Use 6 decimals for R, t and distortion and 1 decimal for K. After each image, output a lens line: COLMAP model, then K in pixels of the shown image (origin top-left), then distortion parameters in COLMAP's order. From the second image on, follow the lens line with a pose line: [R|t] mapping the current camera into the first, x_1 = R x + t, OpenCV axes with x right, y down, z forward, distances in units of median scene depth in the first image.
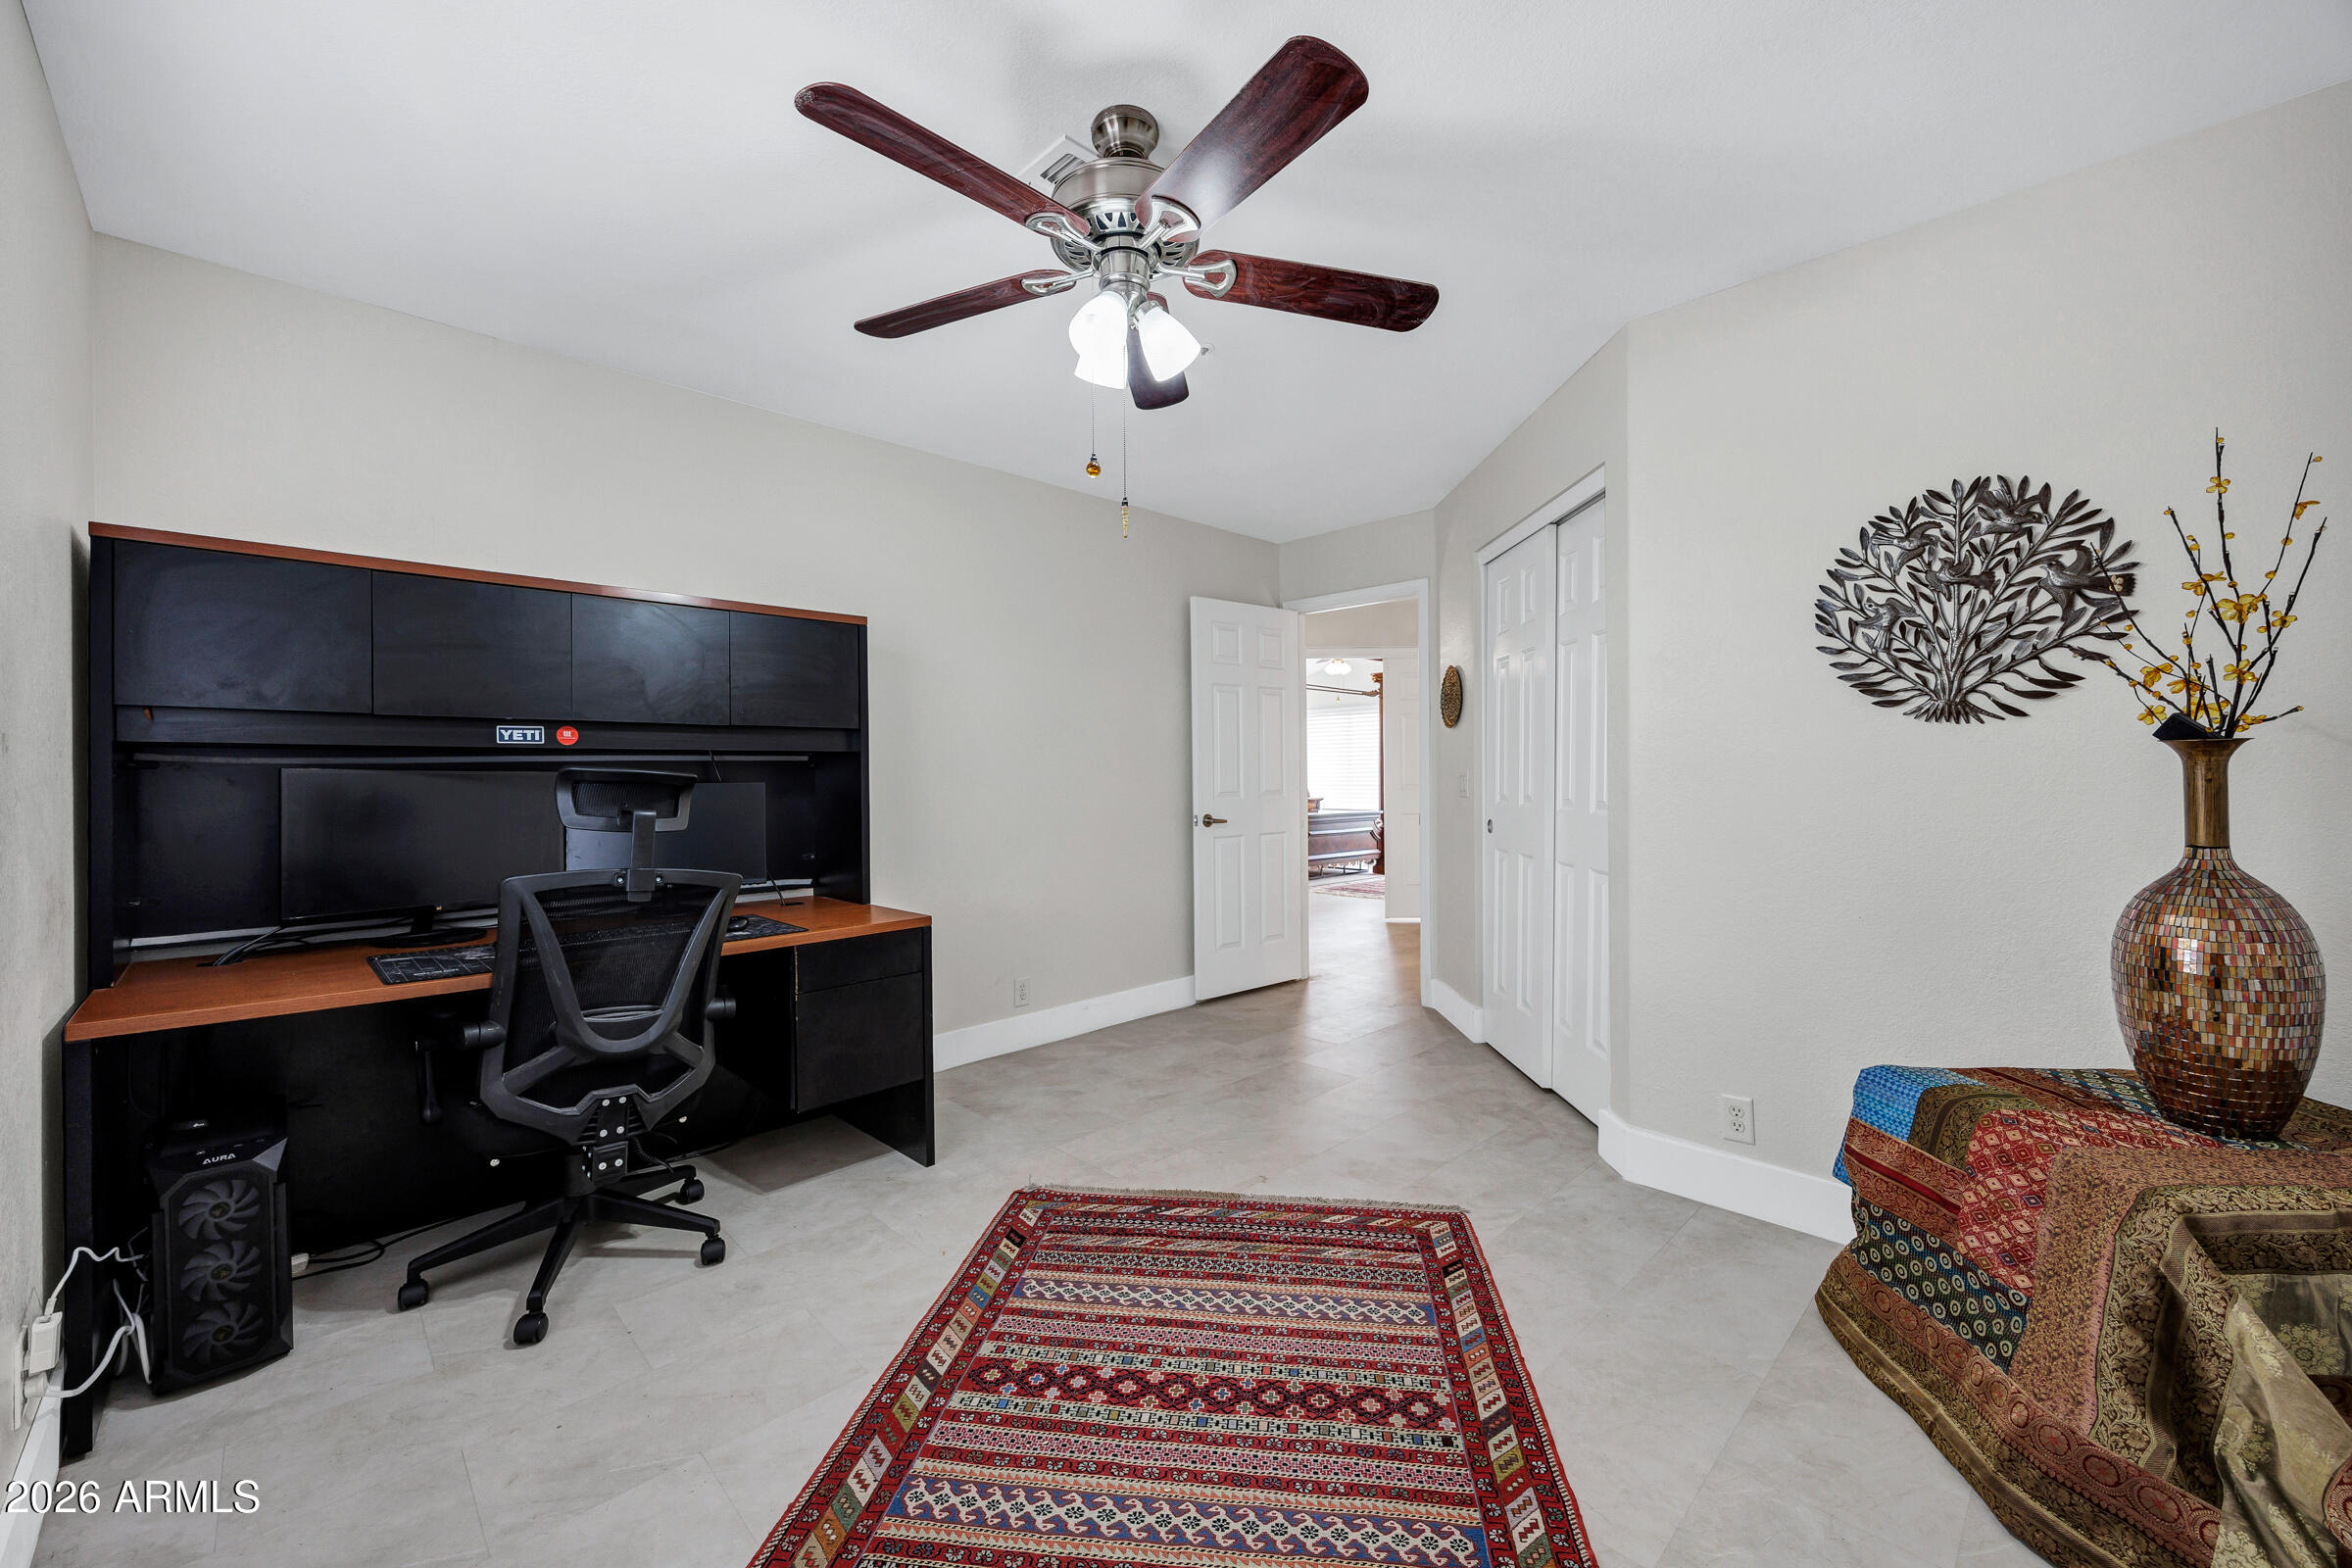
lens RADIAL K [[931.6, 0, 1161.4], [0, 931.6, 781.4], [0, 0, 1]] dist [0.000608, -0.000025]
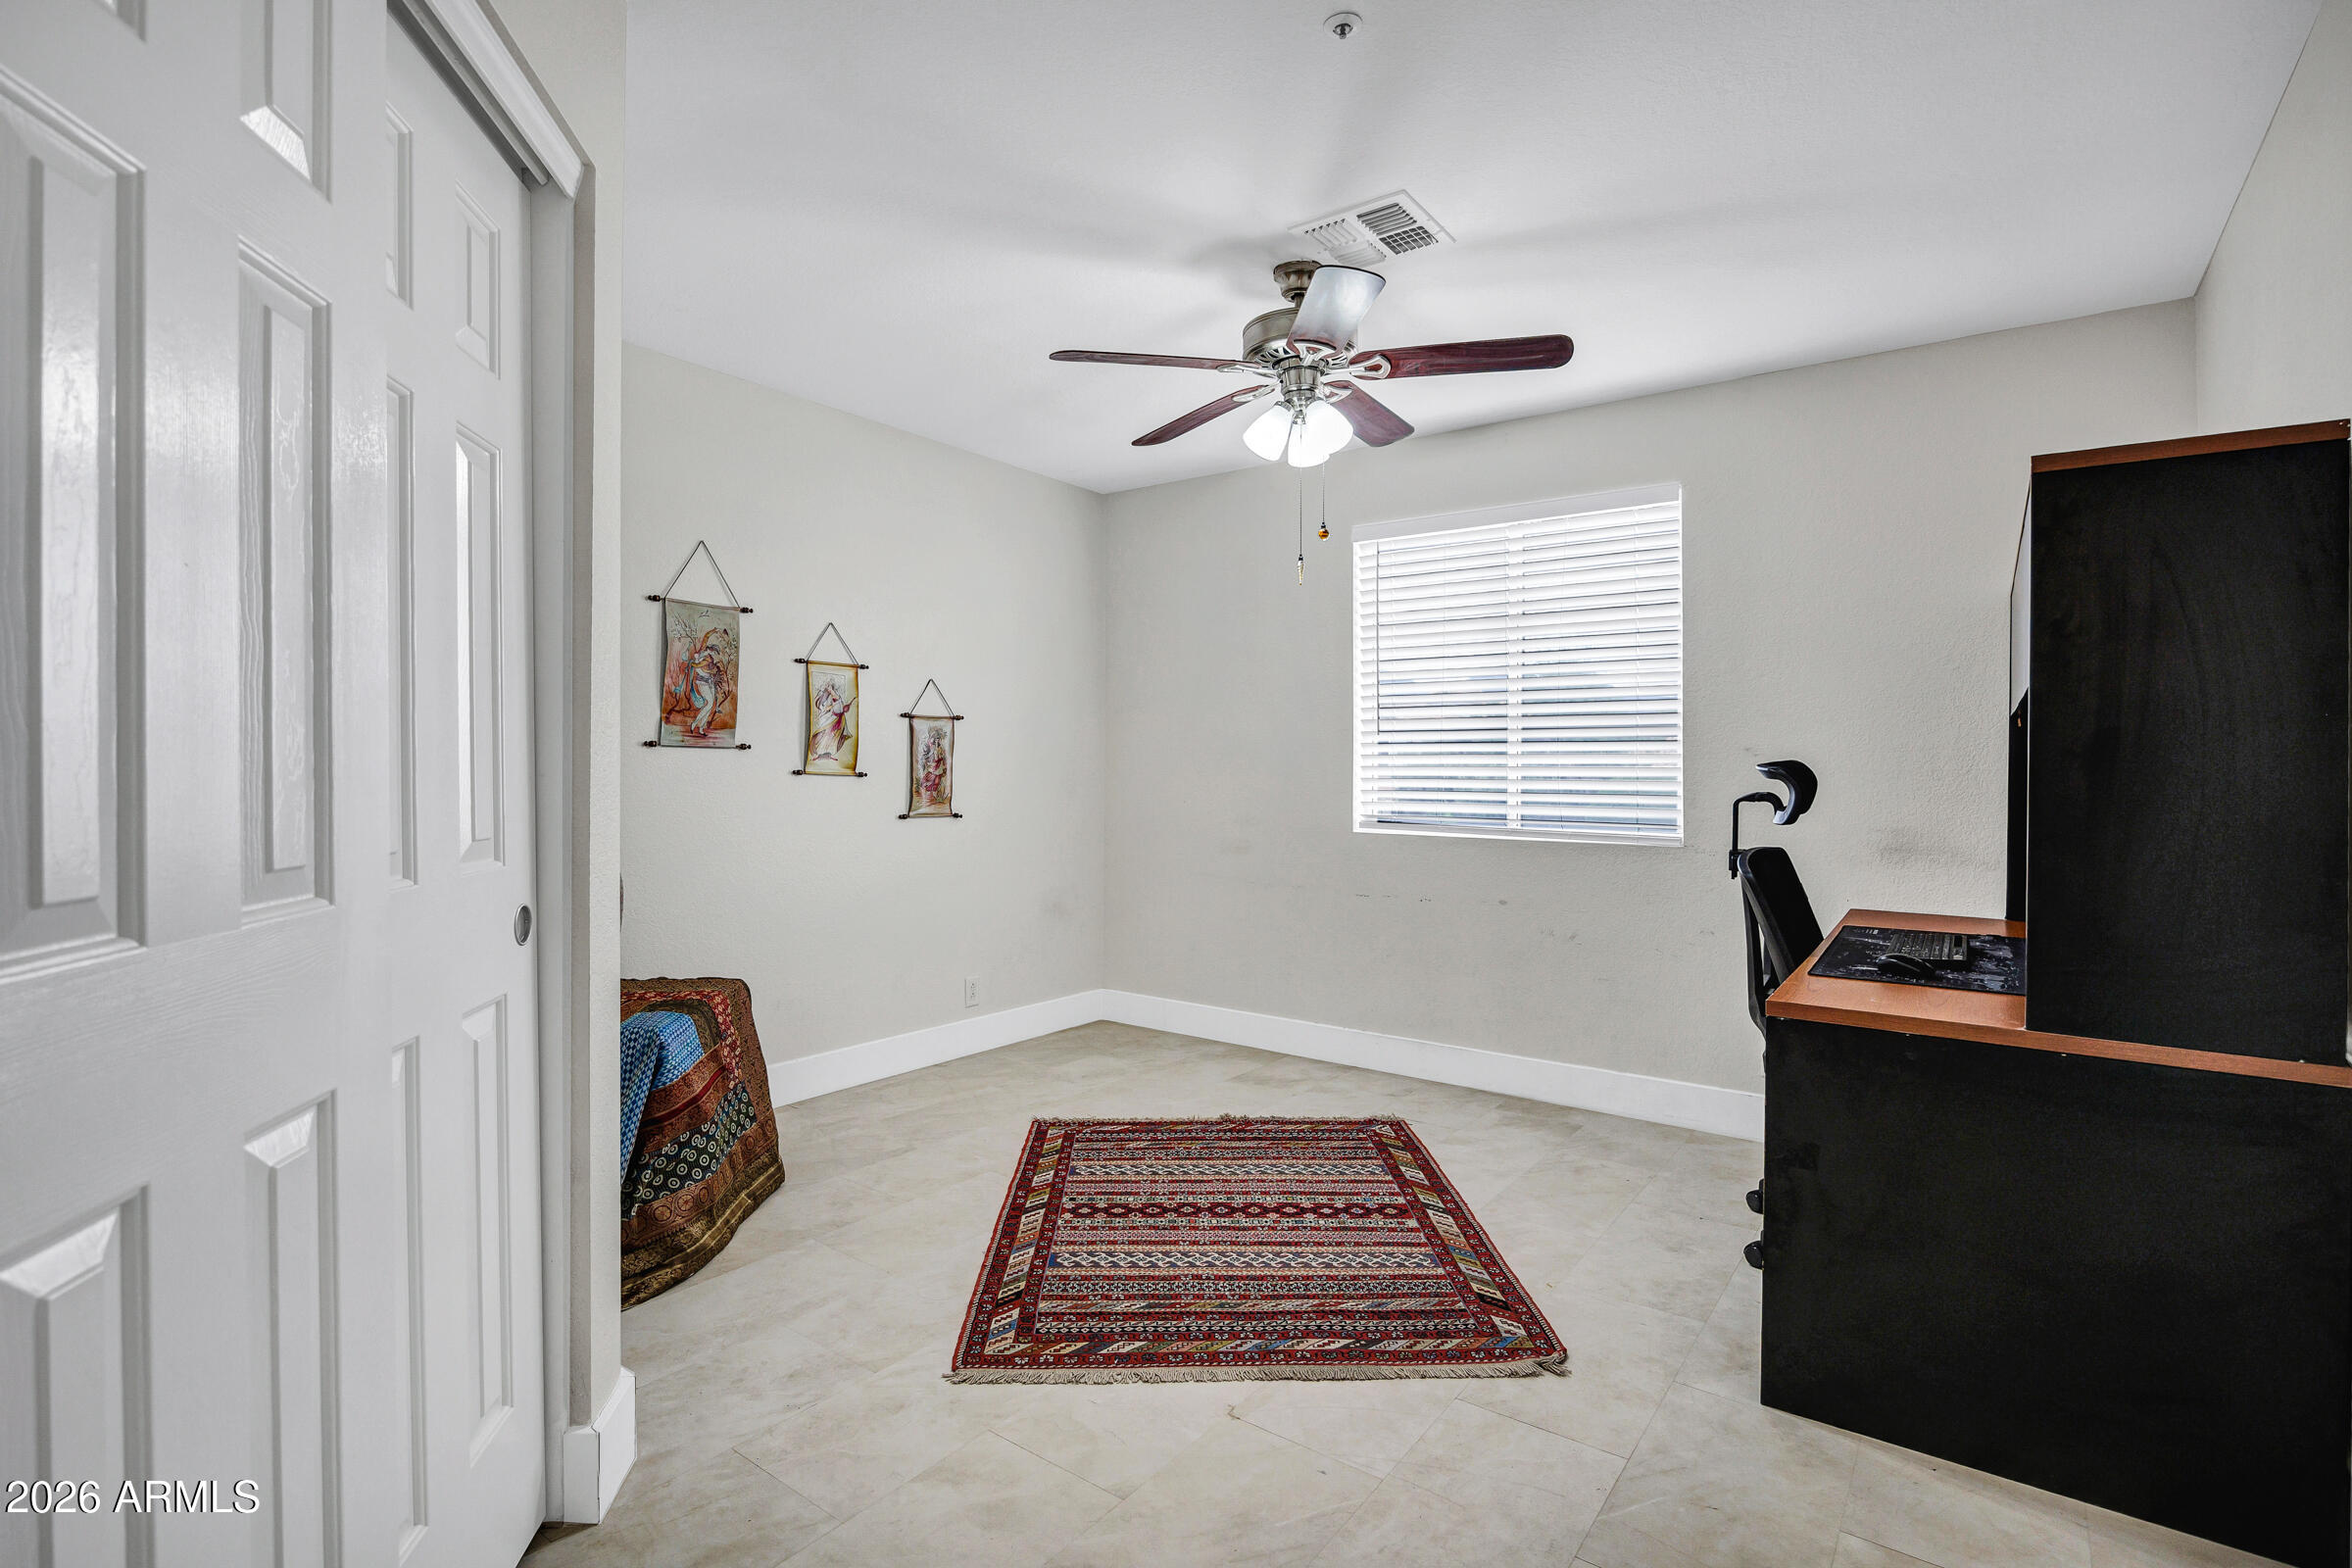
lens RADIAL K [[1159.5, 0, 1172.2], [0, 1159.5, 780.8], [0, 0, 1]] dist [-0.009902, -0.000123]
pose [[-0.985678, 0.003870, -0.168594, 0.387435], [0.000141, 0.999755, 0.022123, -0.025692], [0.168638, 0.021782, -0.985437, 2.423528]]
